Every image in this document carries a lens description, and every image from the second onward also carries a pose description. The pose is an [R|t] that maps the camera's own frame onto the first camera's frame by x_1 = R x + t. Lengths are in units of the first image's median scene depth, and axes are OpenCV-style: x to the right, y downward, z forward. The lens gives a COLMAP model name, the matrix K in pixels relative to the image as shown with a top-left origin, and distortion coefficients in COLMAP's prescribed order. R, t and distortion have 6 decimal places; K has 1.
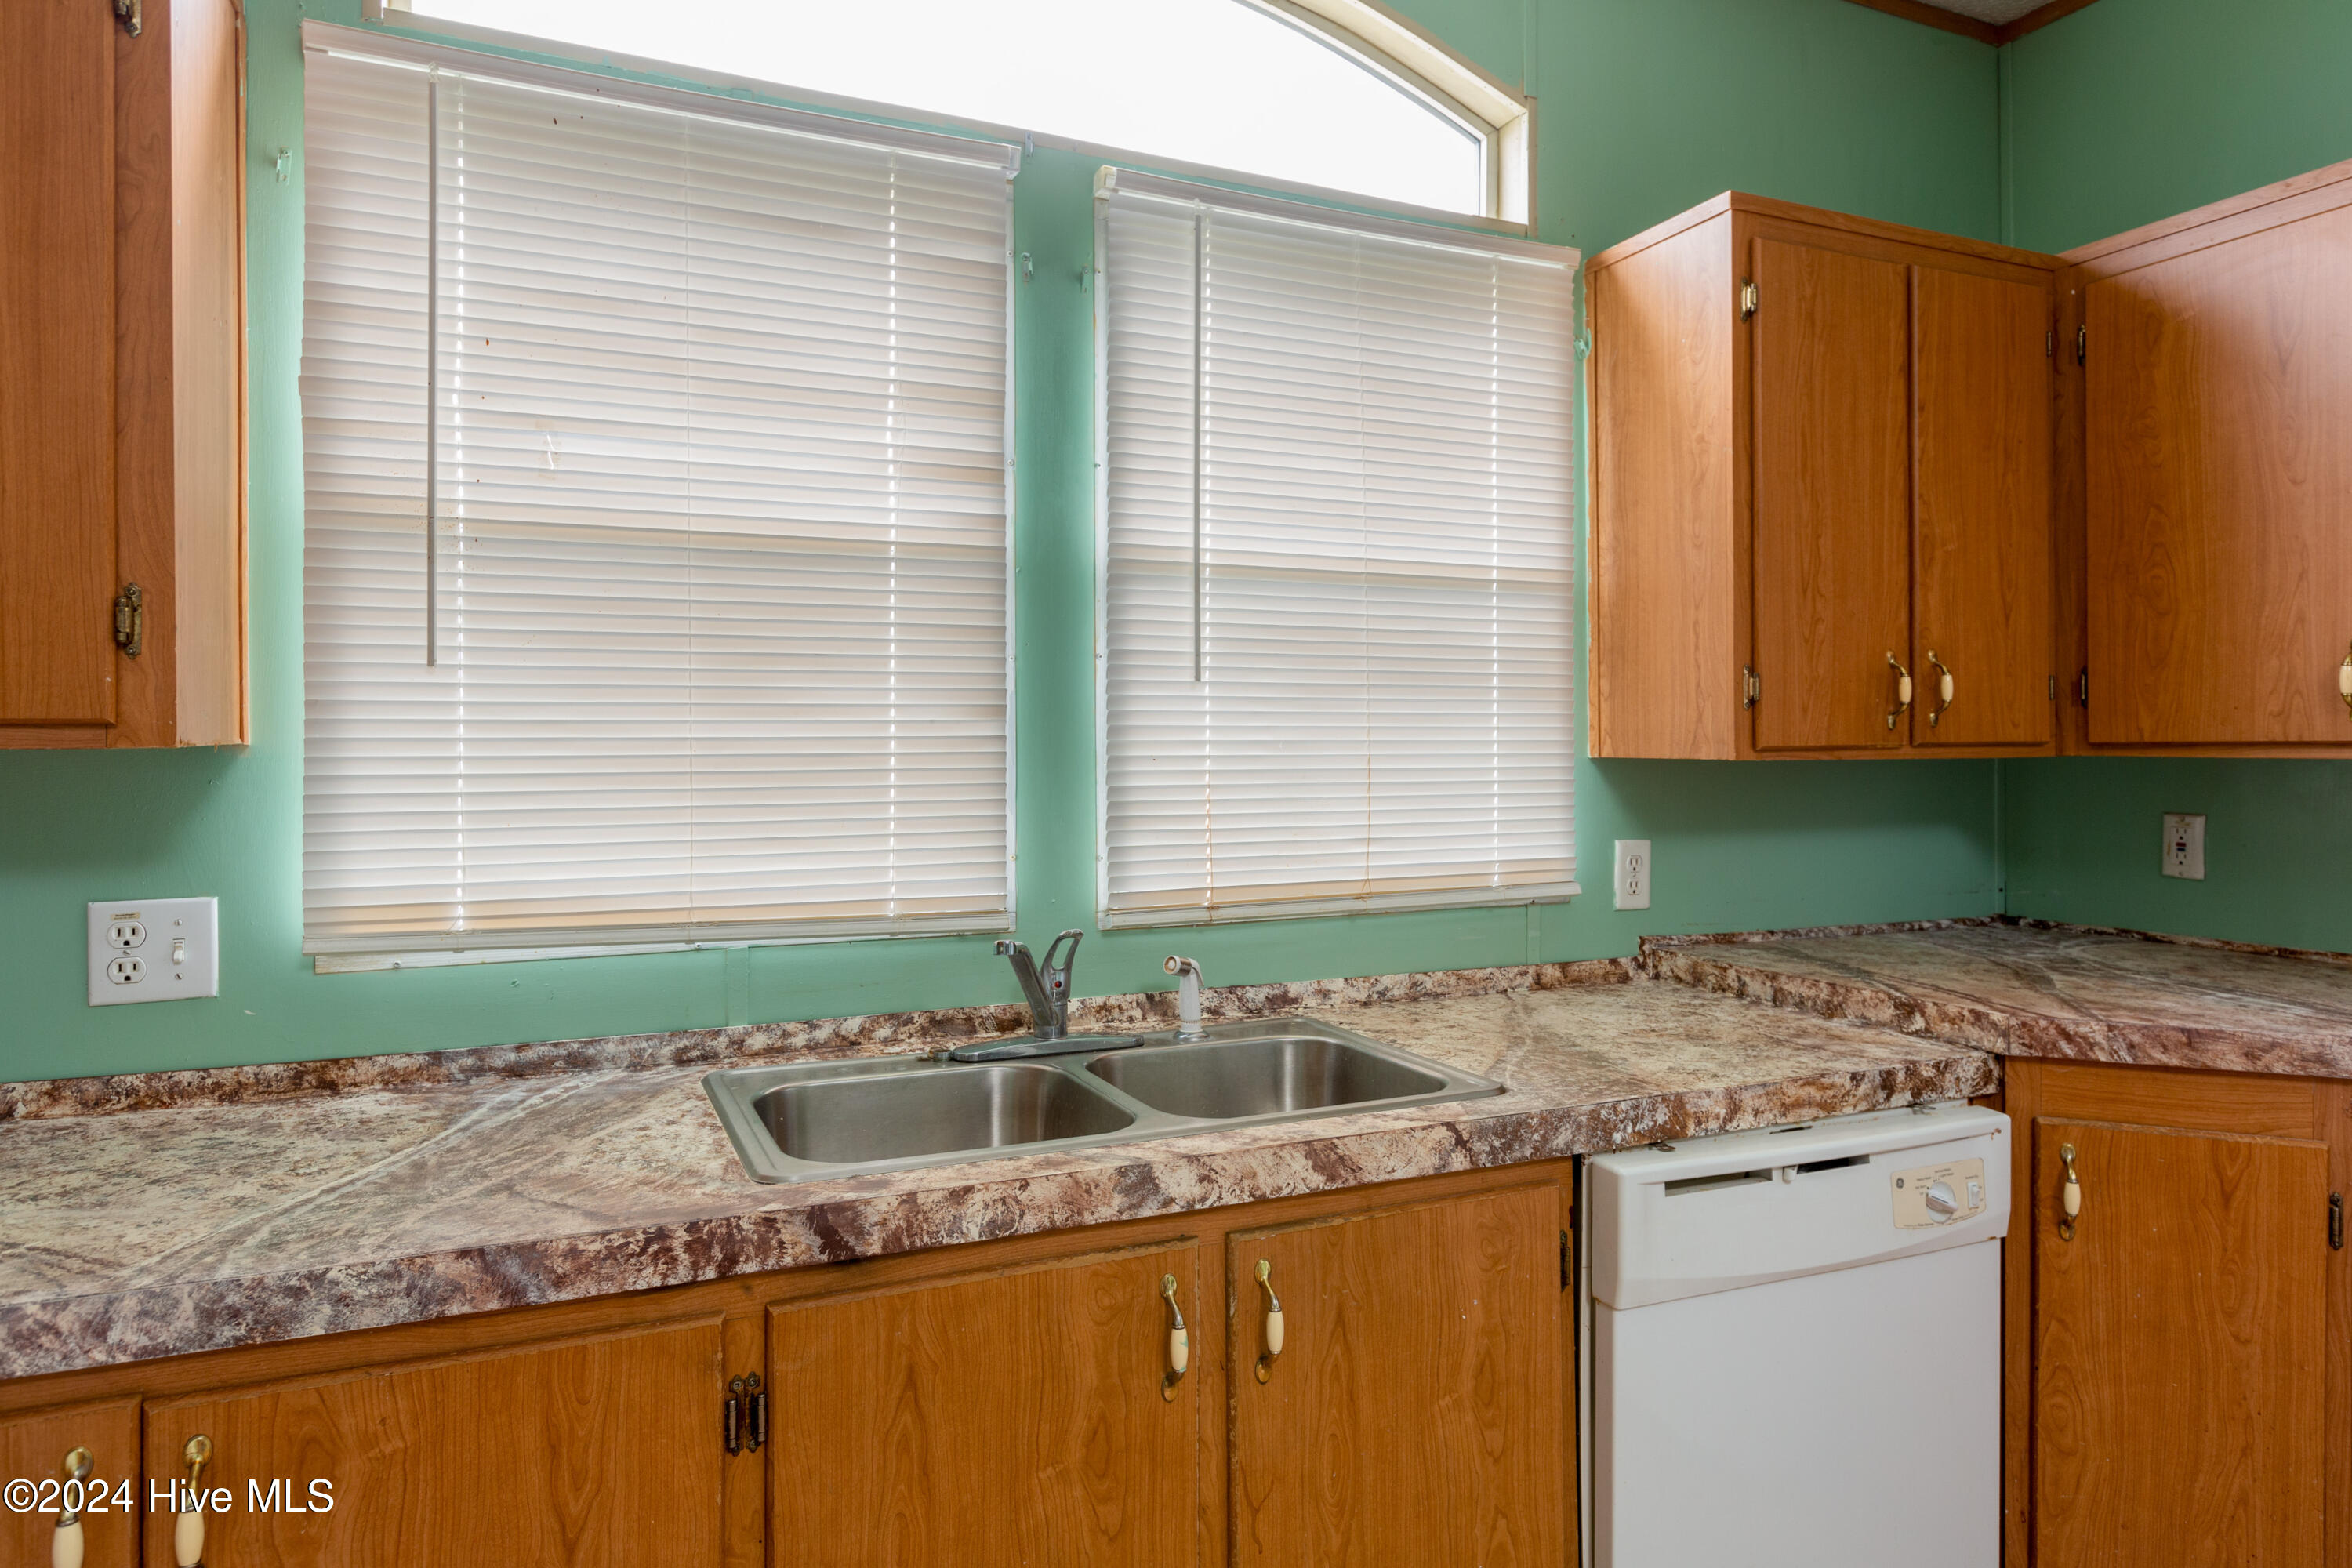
lens RADIAL K [[1381.3, 0, 1147.0], [0, 1381.3, 741.0], [0, 0, 1]] dist [-0.000801, -0.001418]
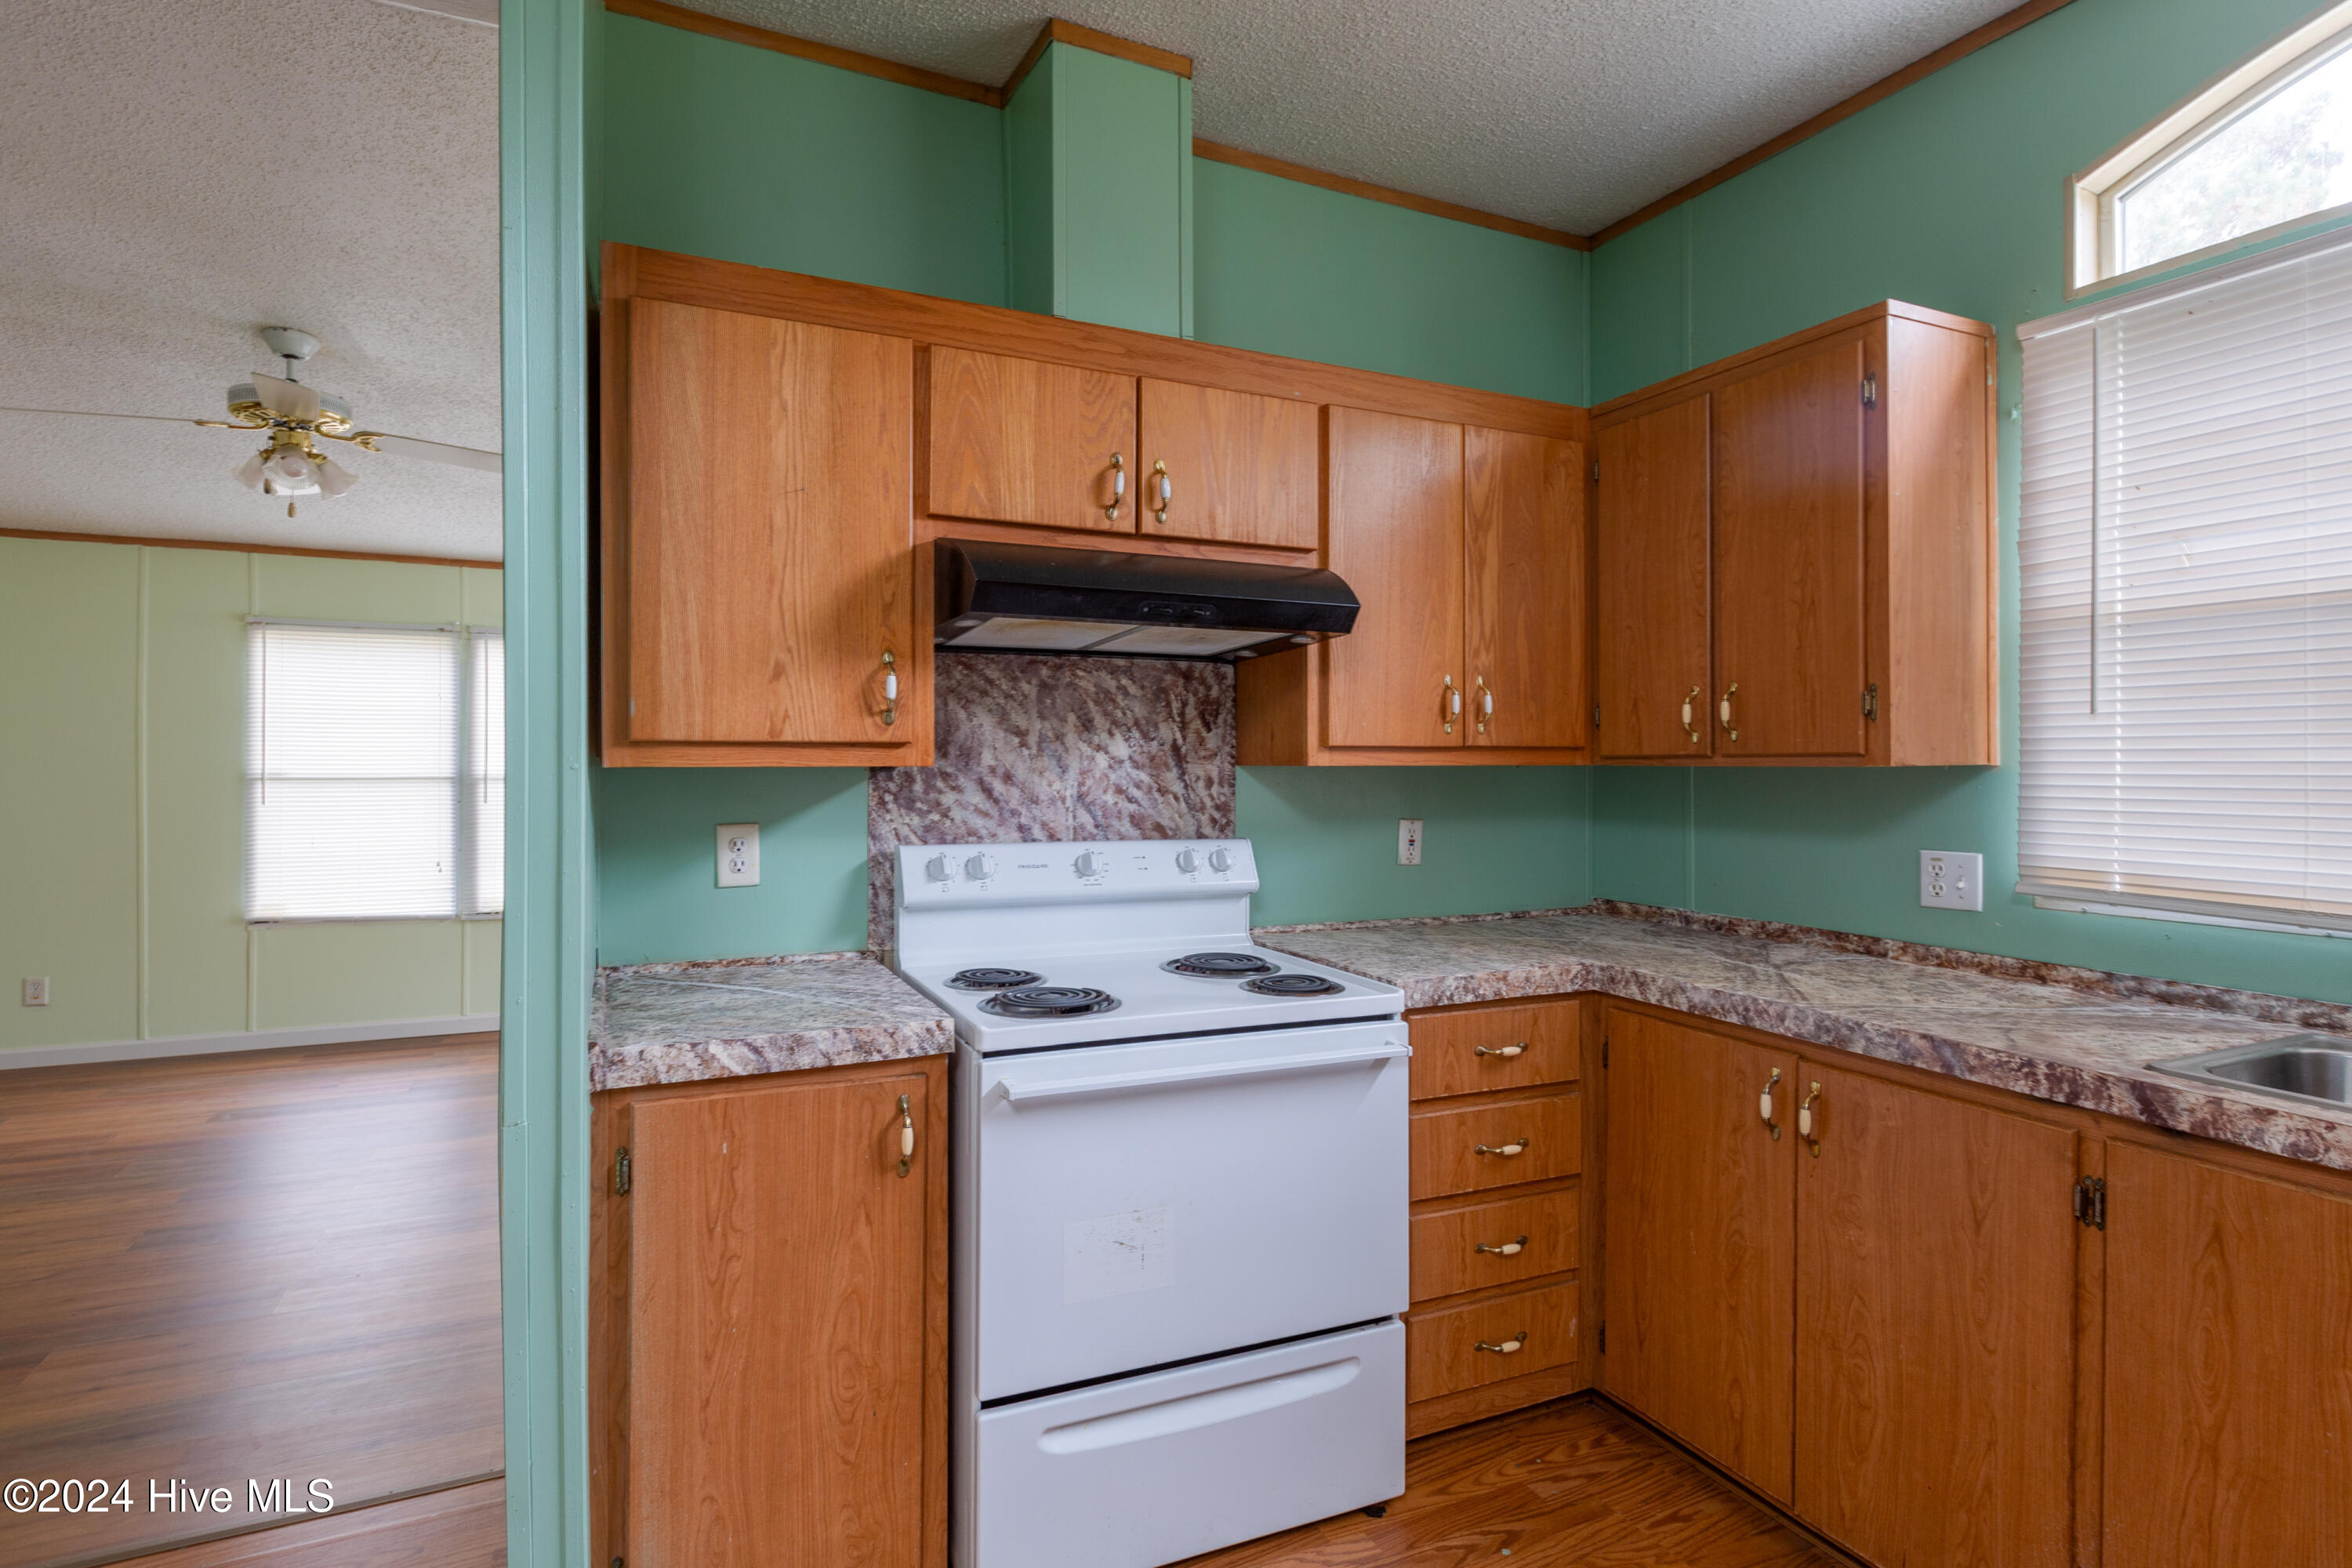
lens RADIAL K [[1176.8, 0, 1169.3], [0, 1176.8, 773.8], [0, 0, 1]] dist [-0.007335, -0.000002]
pose [[0.025764, 0.012103, -0.999595, 0.936017], [-0.000739, 0.999927, 0.012087, -0.004168], [0.999668, 0.000427, 0.025771, -0.059063]]
